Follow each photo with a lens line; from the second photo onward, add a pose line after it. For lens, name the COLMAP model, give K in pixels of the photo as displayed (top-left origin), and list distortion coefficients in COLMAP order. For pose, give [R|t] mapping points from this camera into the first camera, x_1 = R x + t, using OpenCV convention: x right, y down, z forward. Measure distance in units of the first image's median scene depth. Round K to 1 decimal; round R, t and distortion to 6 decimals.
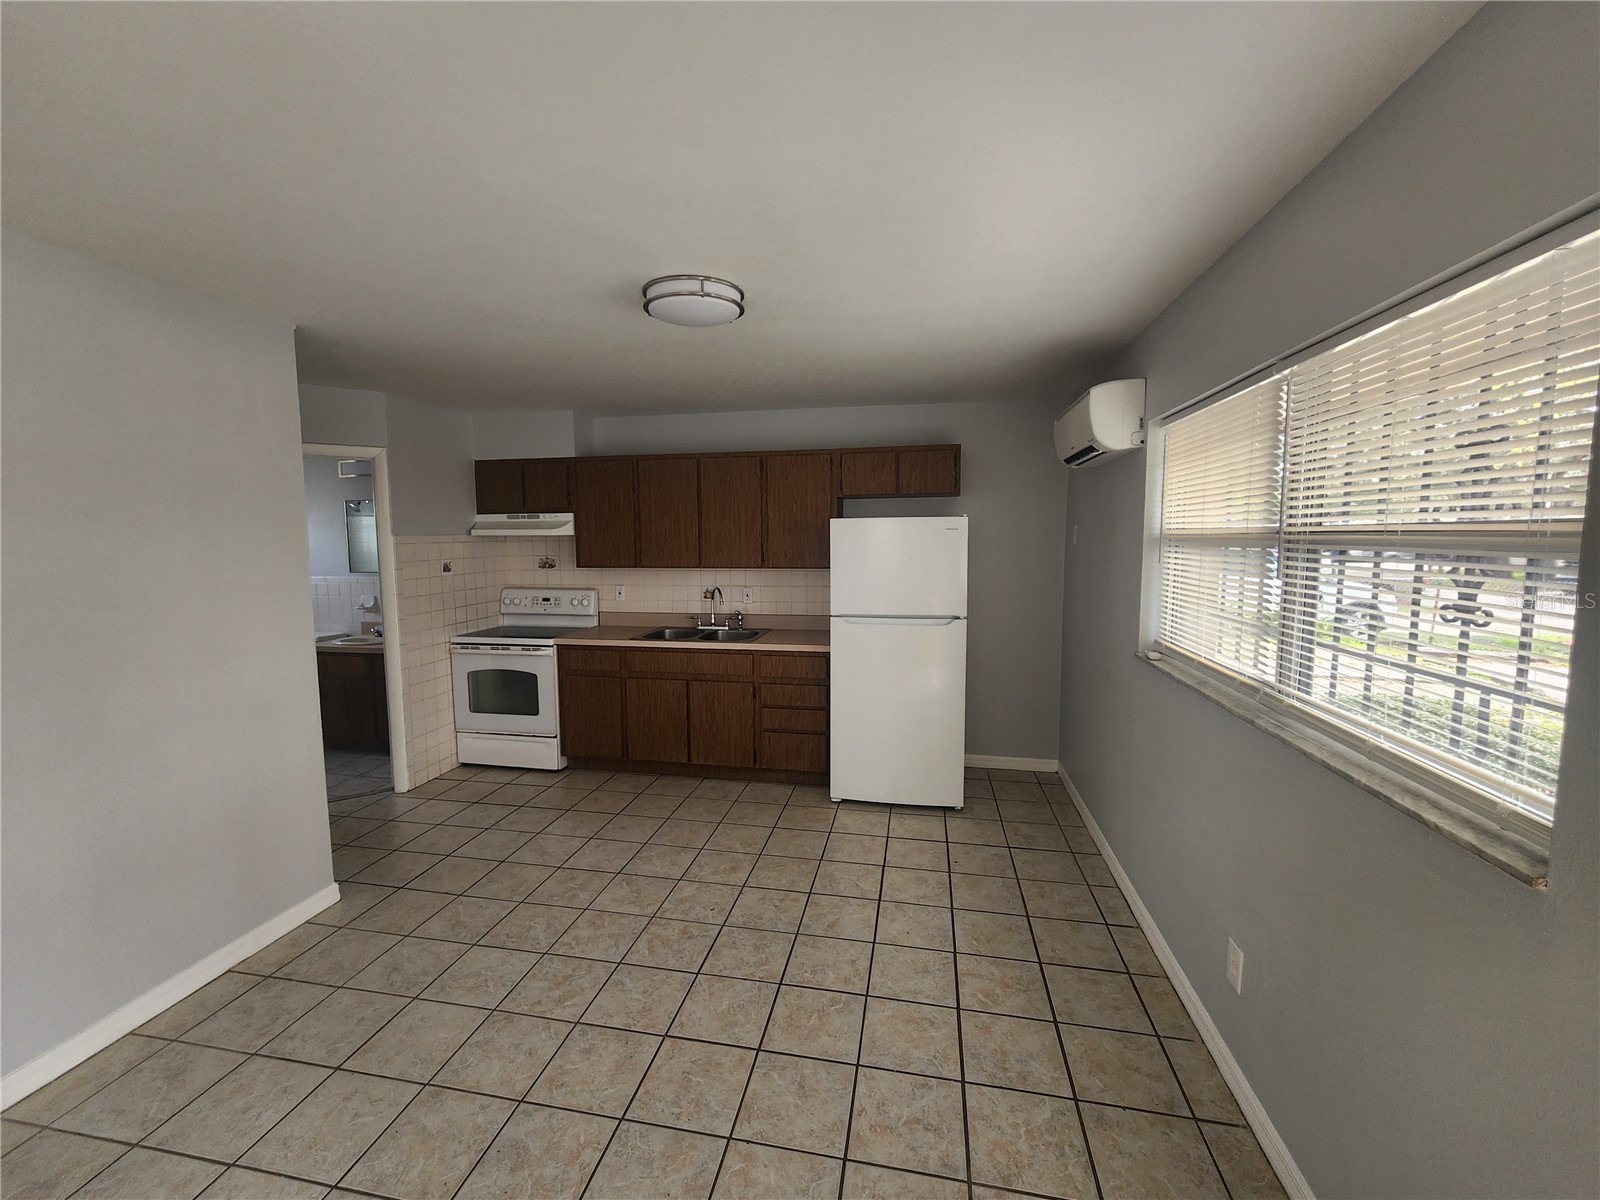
lens RADIAL K [[656.8, 0, 798.6], [0, 656.8, 597.7], [0, 0, 1]] dist [0.001421, 0.000686]
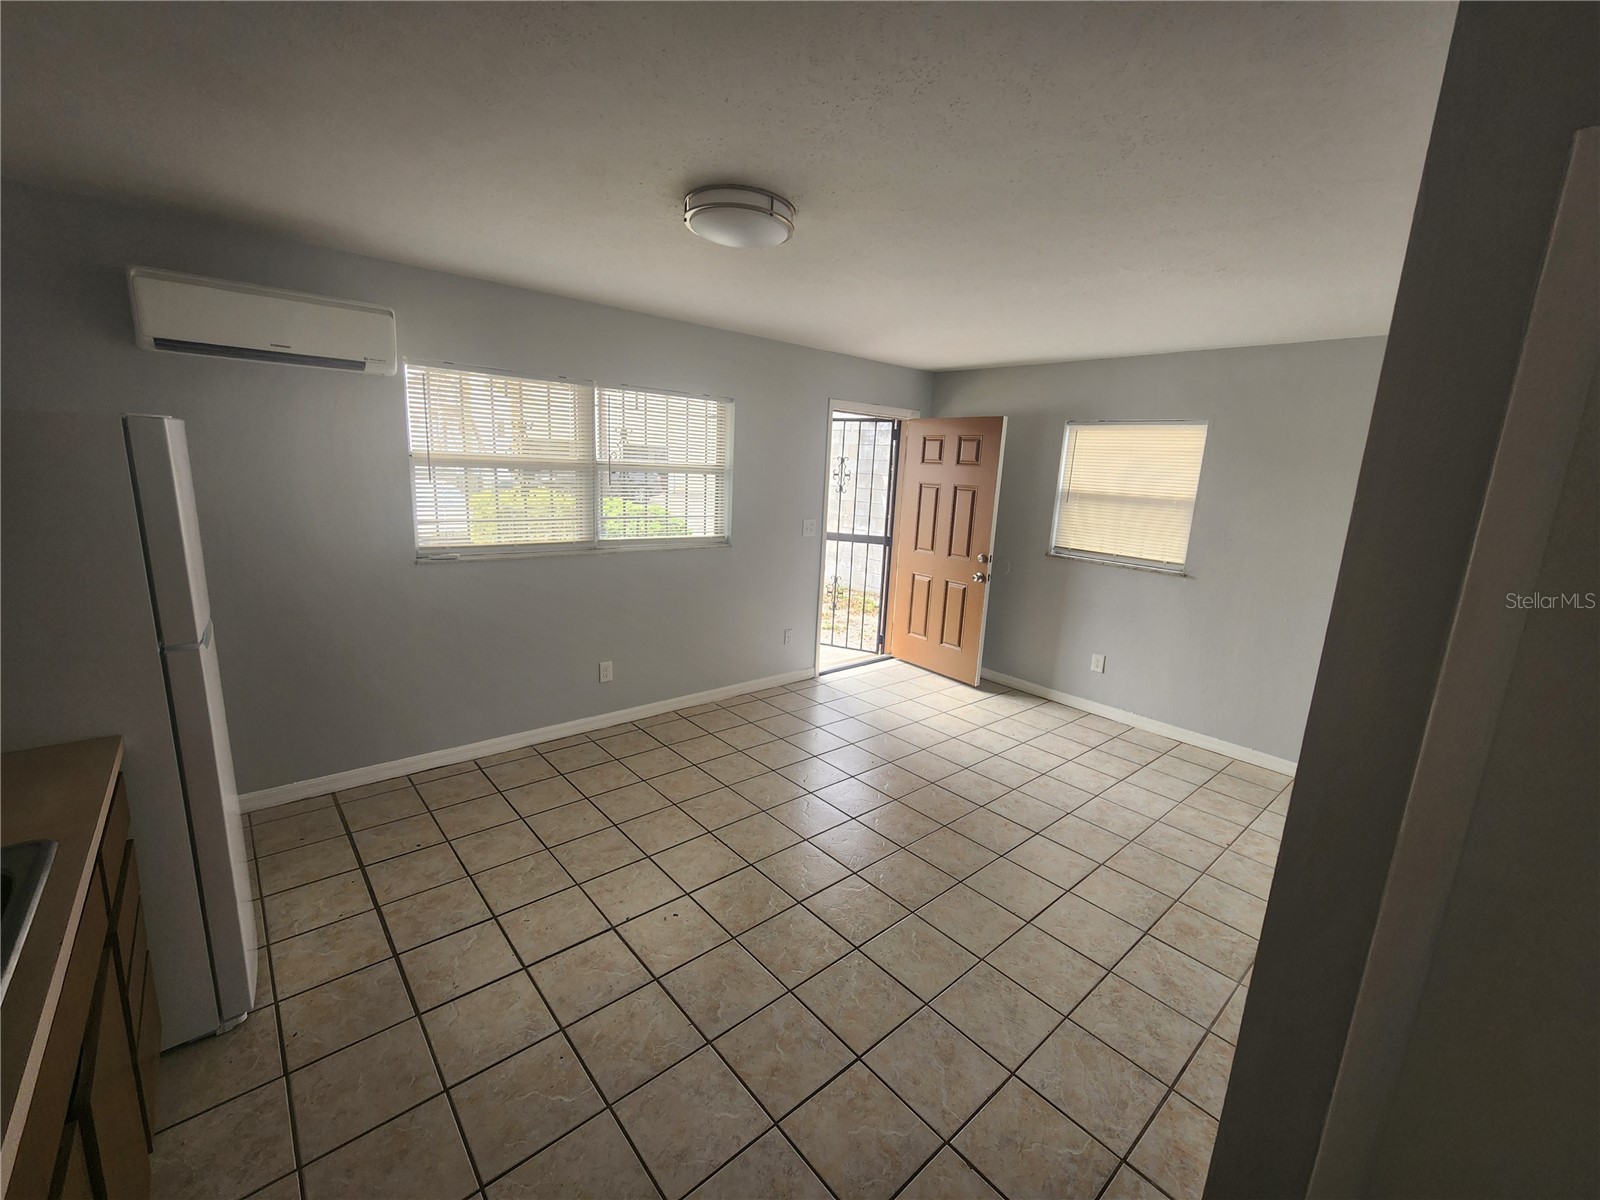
lens RADIAL K [[656.8, 0, 801.1], [0, 656.8, 598.1], [0, 0, 1]] dist [0.001421, 0.000686]
pose [[-0.788459, -0.155251, 0.595172, -0.792762], [0.014361, 0.962711, 0.270150, -0.172971], [-0.614919, 0.221549, -0.756829, 1.632227]]
